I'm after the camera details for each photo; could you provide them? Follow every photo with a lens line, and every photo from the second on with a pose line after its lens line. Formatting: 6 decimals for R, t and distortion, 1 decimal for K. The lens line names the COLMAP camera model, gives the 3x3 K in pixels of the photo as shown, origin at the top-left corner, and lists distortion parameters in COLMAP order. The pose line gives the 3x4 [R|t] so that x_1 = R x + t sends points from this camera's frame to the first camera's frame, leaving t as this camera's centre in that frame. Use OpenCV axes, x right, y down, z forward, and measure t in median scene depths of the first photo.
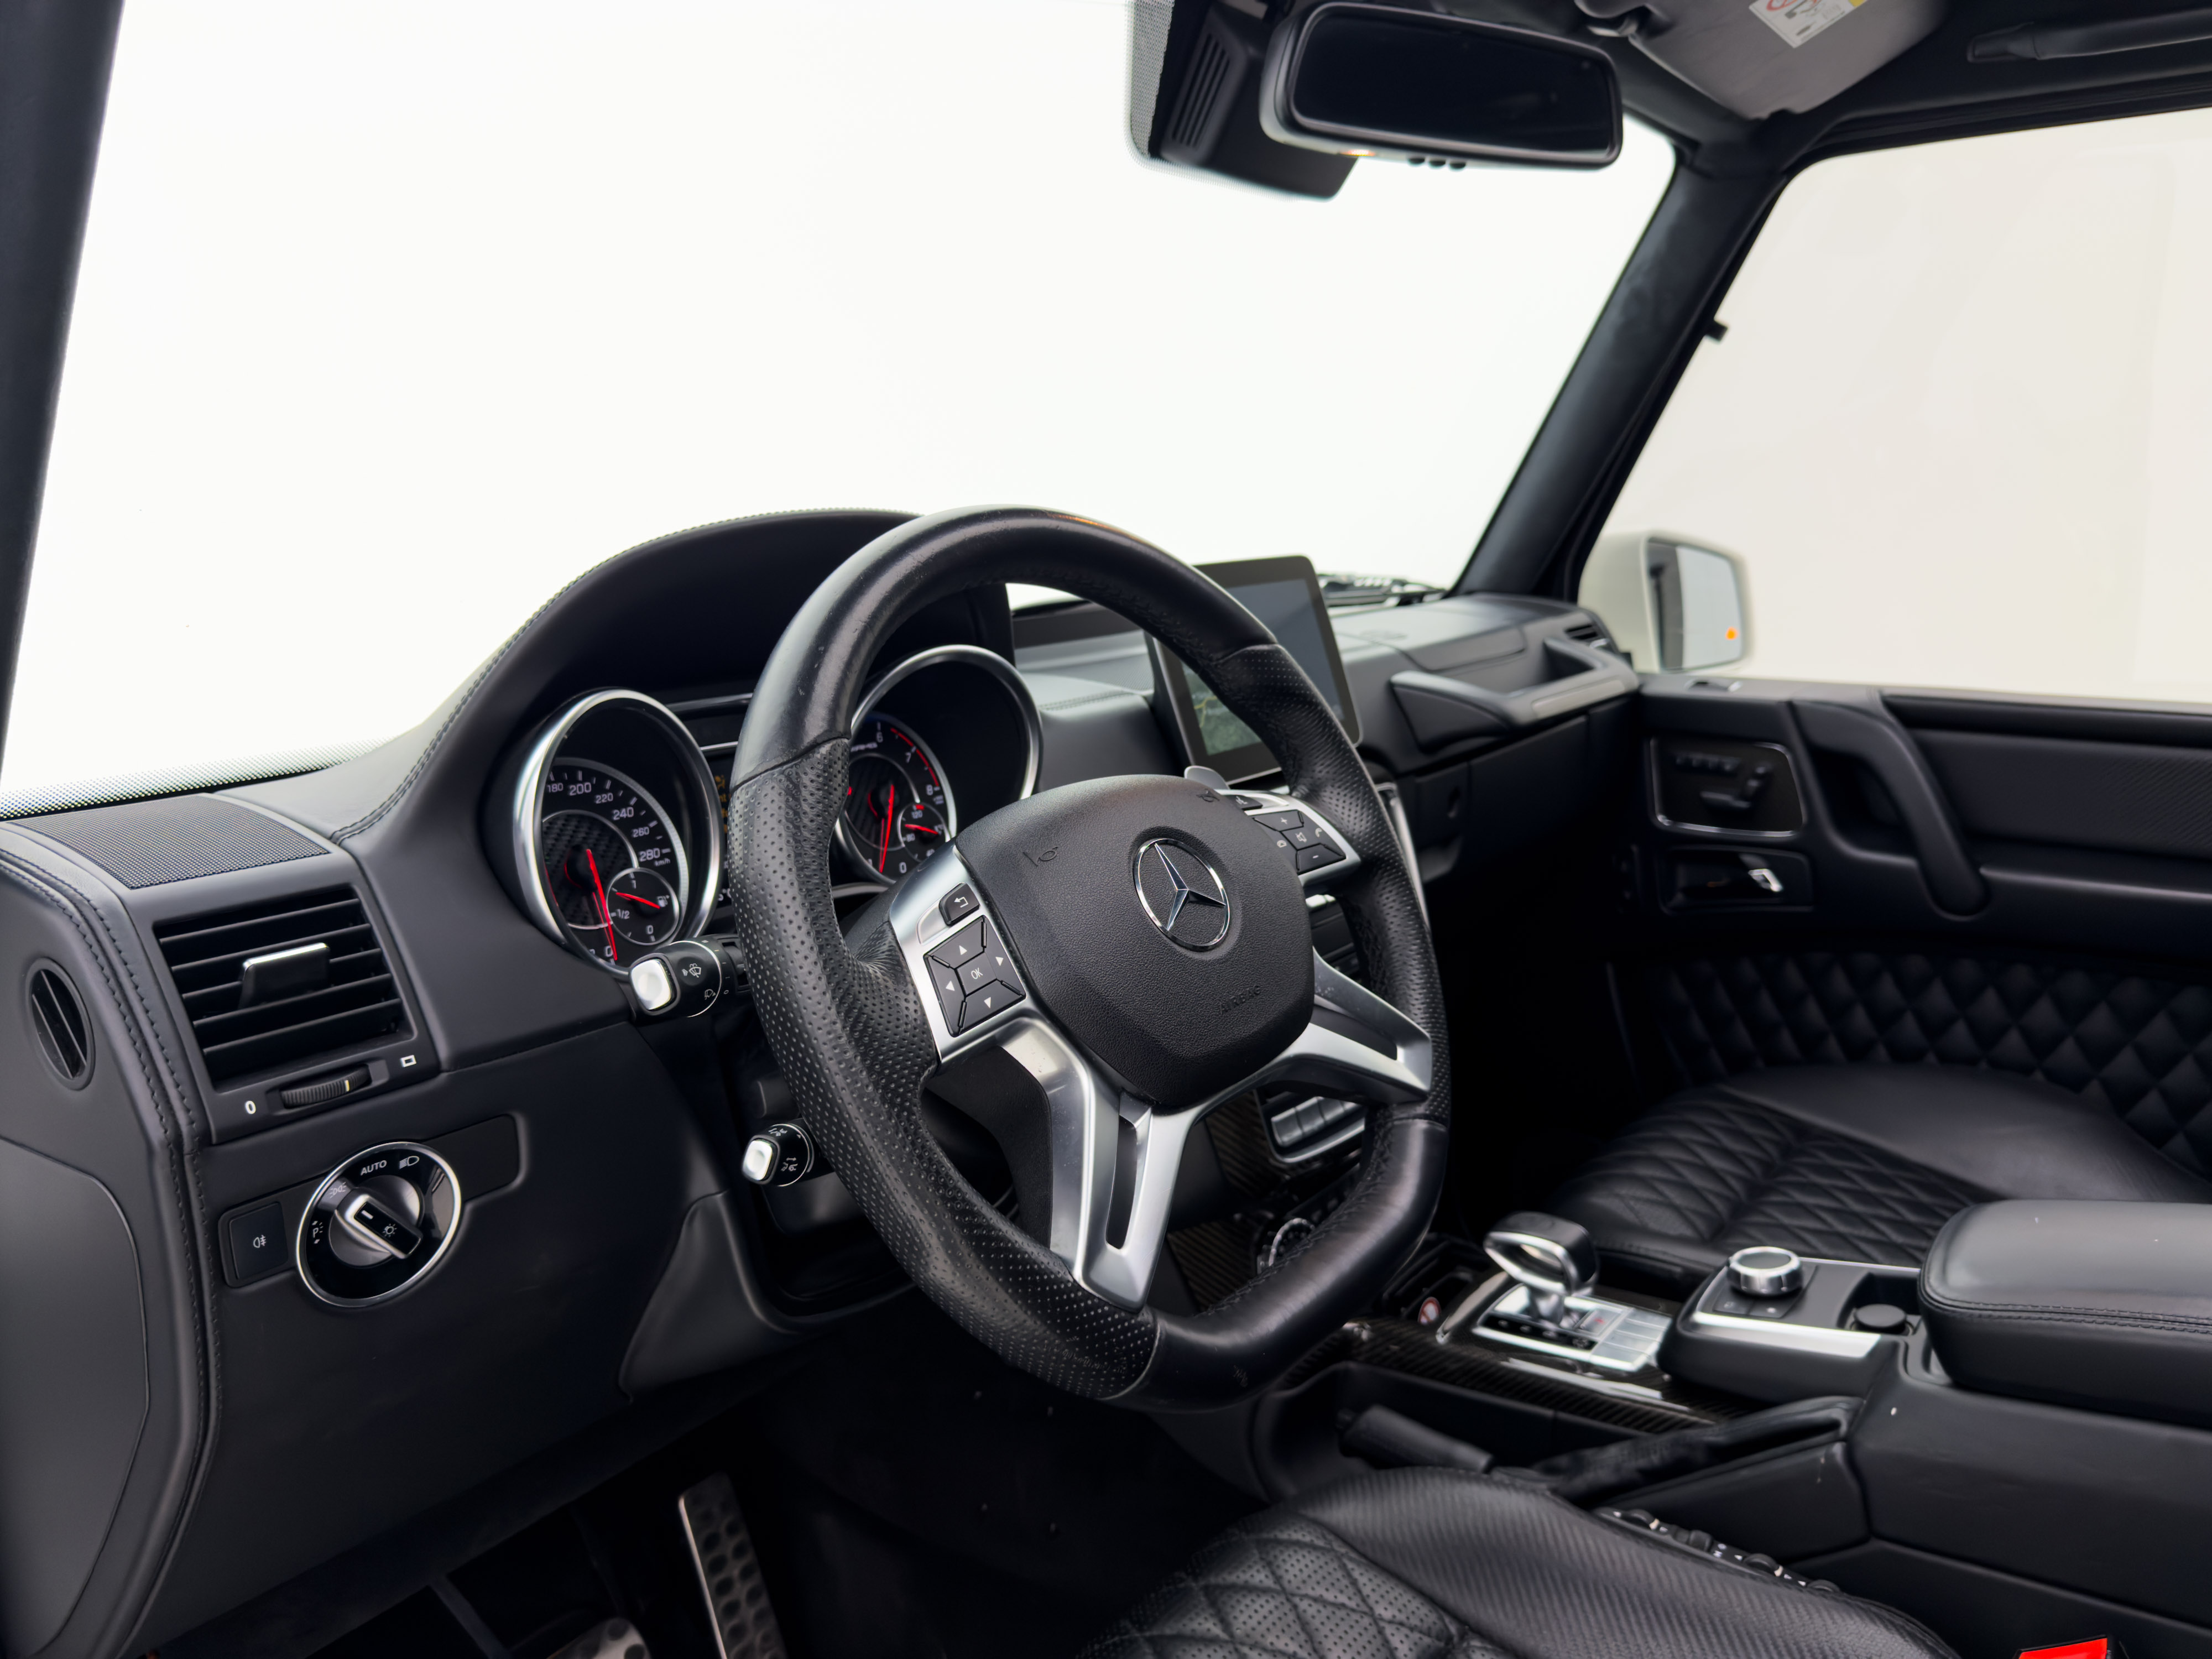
lens RADIAL K [[1642.5, 0, 1106.0], [0, 1642.5, 829.5], [0, 0, 1]] dist [0.117106, -0.137484]
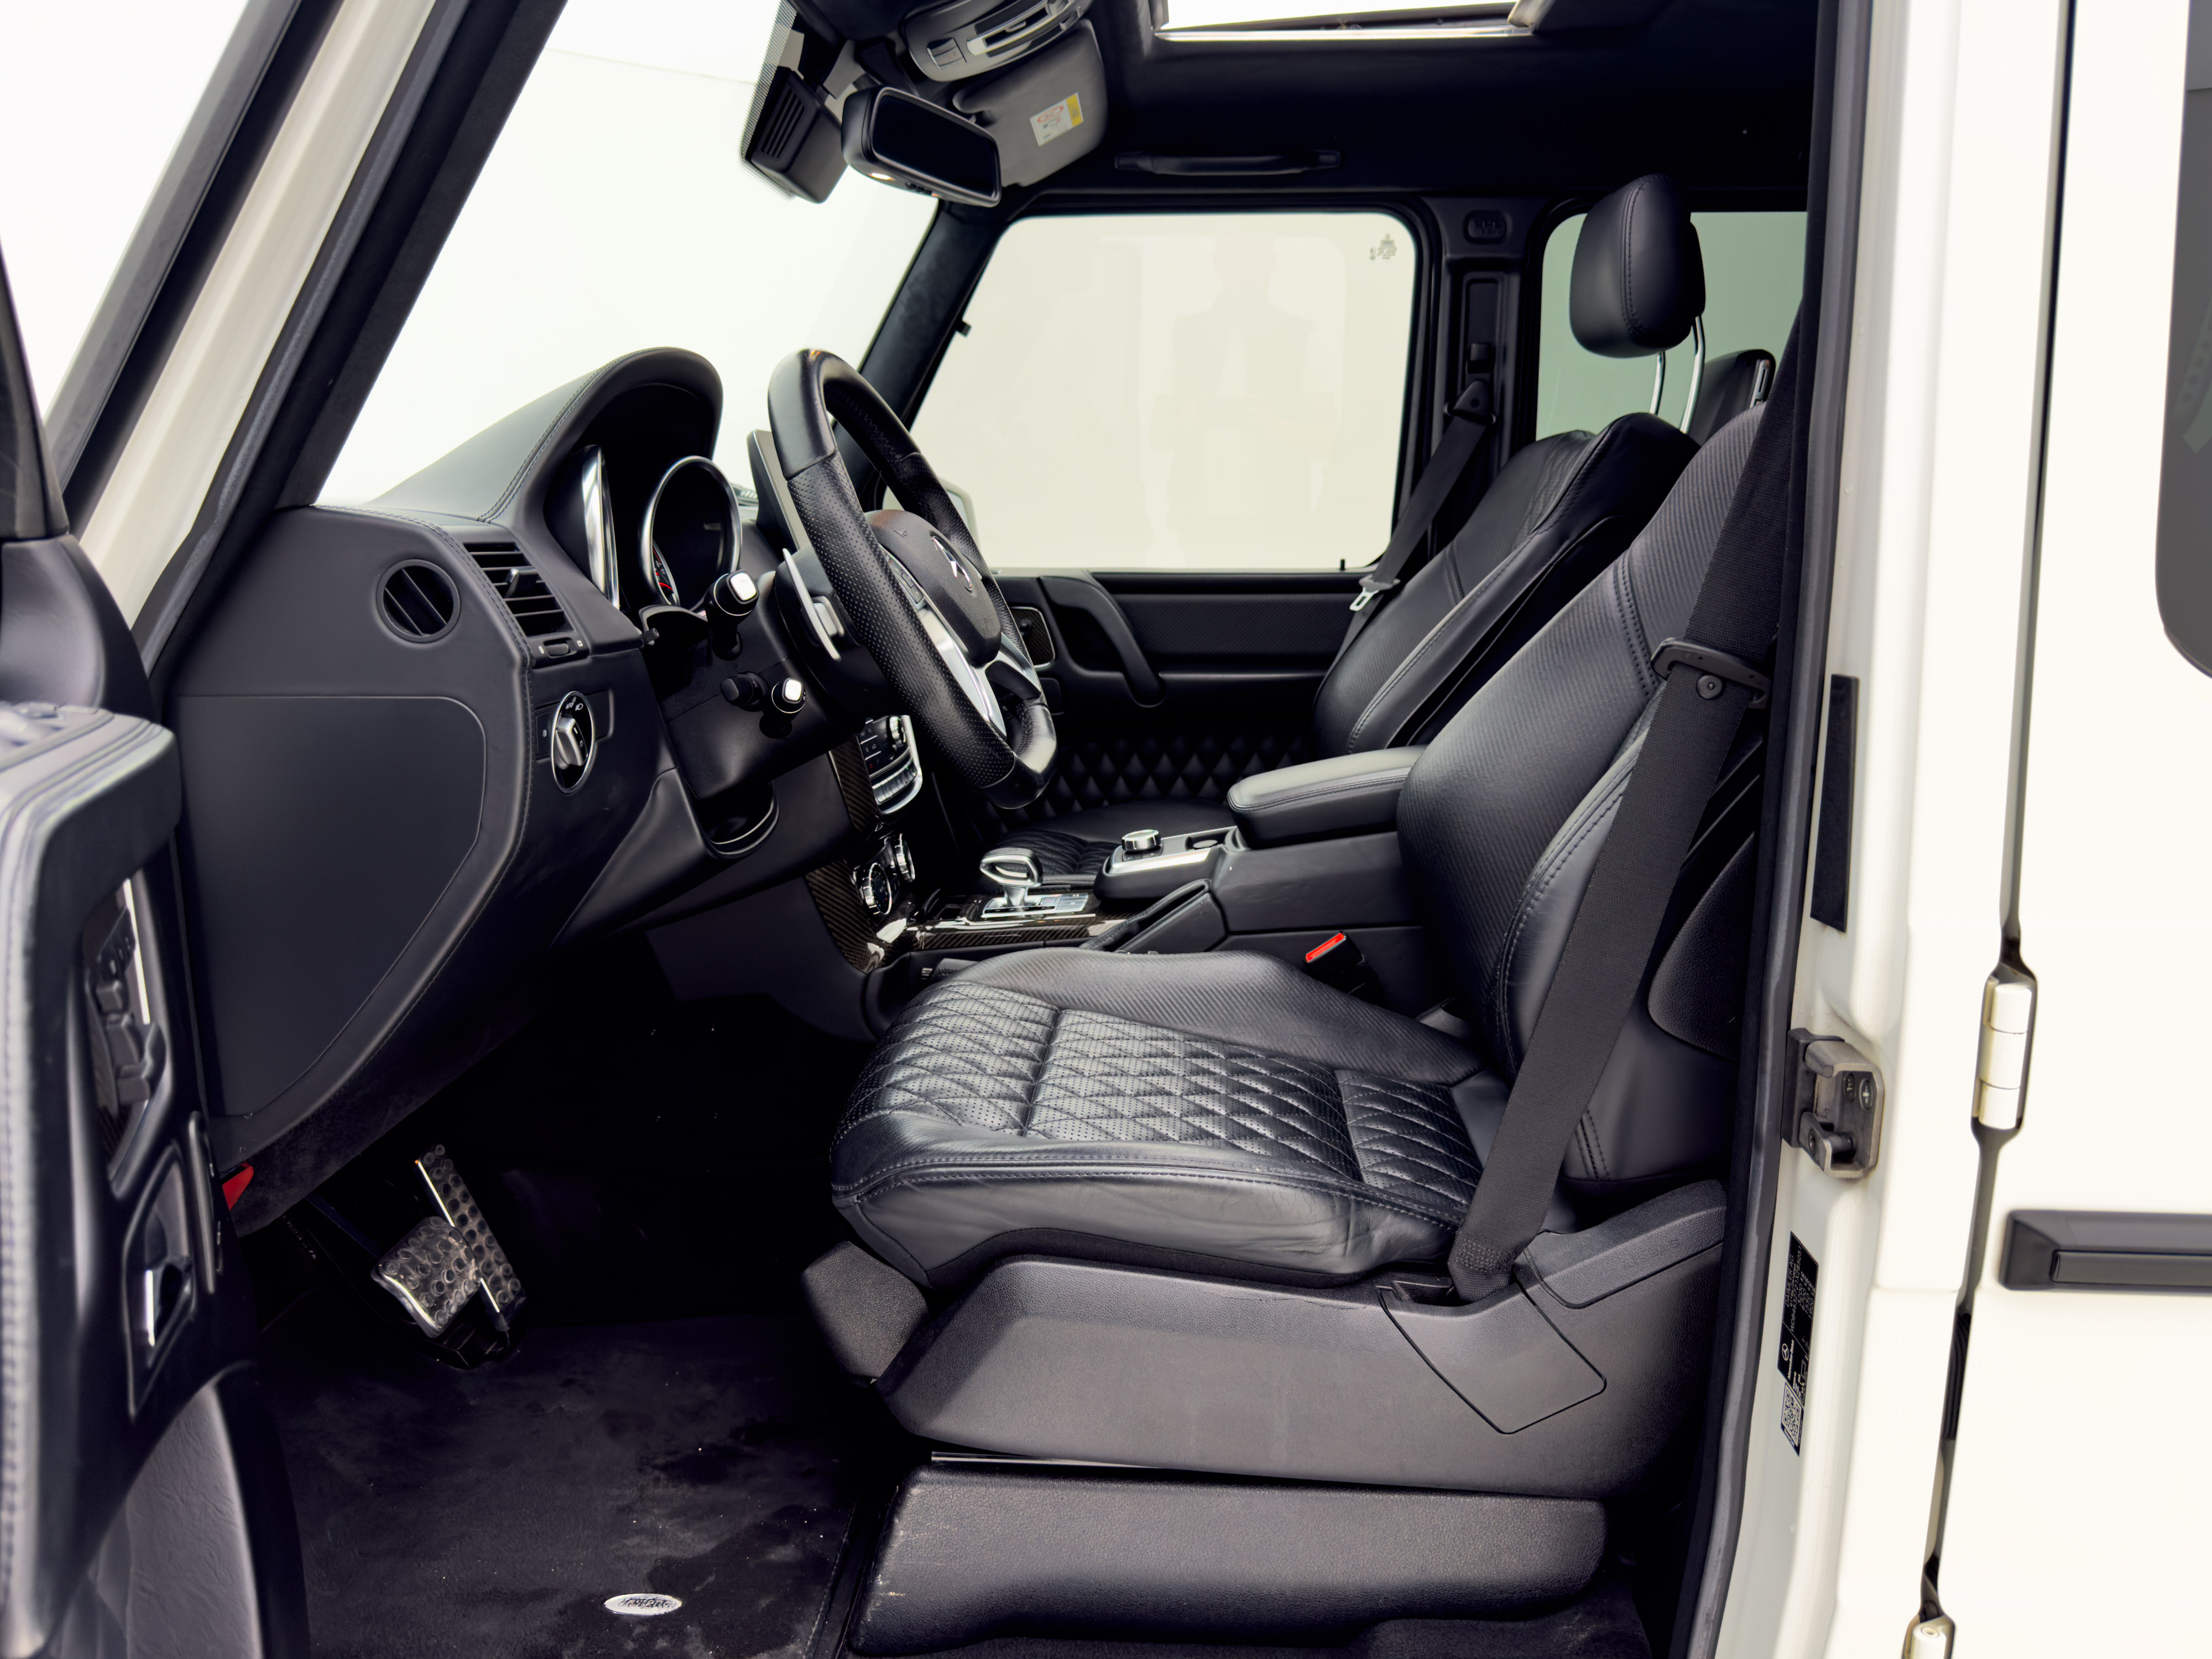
lens RADIAL K [[1642.5, 0, 1106.0], [0, 1642.5, 829.5], [0, 0, 1]] dist [0.117106, -0.137484]
pose [[0.837748, -0.084397, 0.539496, -0.420817], [0.097725, 0.995206, 0.003936, 0.174914], [-0.537242, 0.049424, 0.841979, -0.326341]]
